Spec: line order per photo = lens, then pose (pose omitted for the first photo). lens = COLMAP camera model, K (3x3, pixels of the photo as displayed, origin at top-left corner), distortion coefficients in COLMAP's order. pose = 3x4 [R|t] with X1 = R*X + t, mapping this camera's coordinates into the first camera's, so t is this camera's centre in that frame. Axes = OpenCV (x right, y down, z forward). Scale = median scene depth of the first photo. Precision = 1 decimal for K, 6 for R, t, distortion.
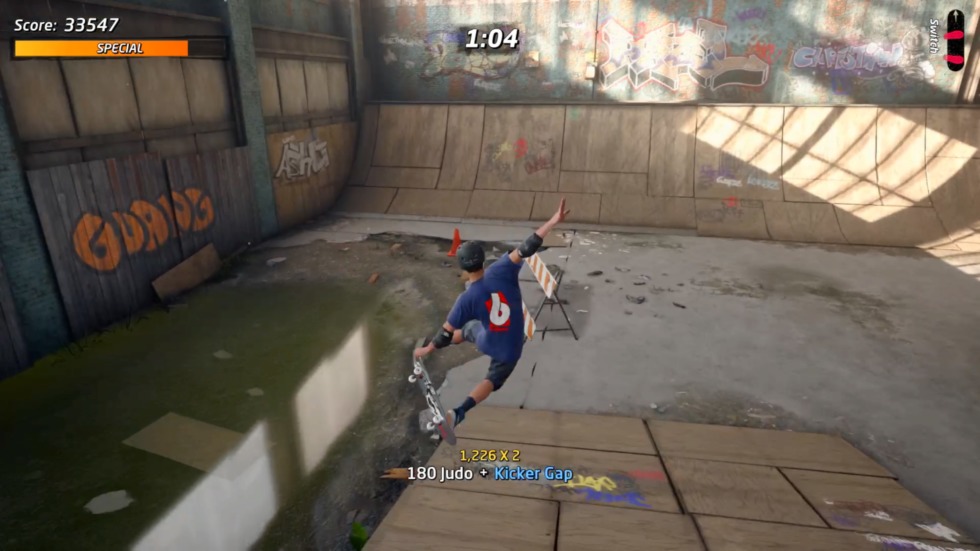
lens RADIAL K [[539.9, 0, 490.0], [0, 539.9, 275.5], [0, 0, 1]] dist [-0.001495, 0.000160]
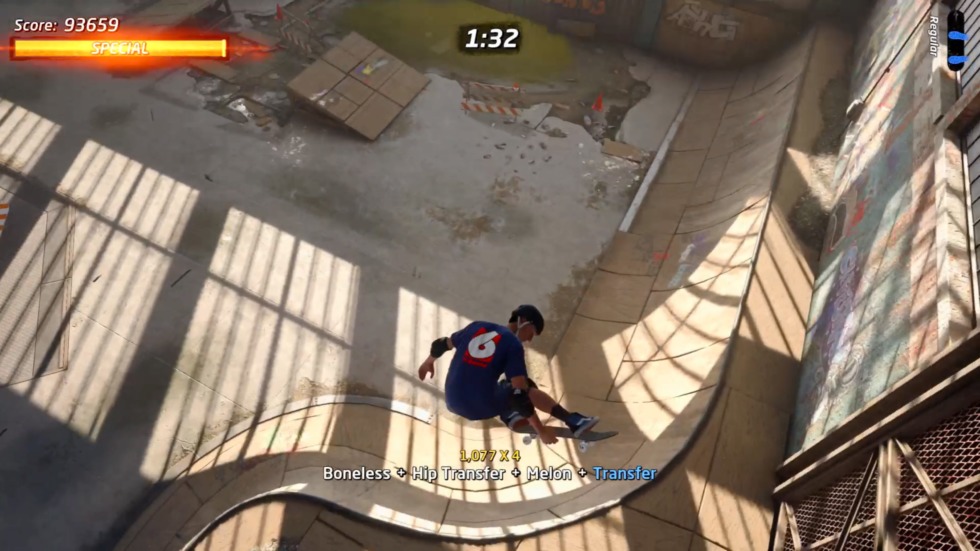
lens RADIAL K [[539.9, 0, 490.0], [0, 539.9, 275.5], [0, 0, 1]] dist [-0.001495, 0.000160]
pose [[-0.248987, 0.754518, -0.607213, 1.217466], [-0.389292, 0.496113, 0.776095, -0.810654], [0.886824, 0.429621, 0.170202, 0.585095]]
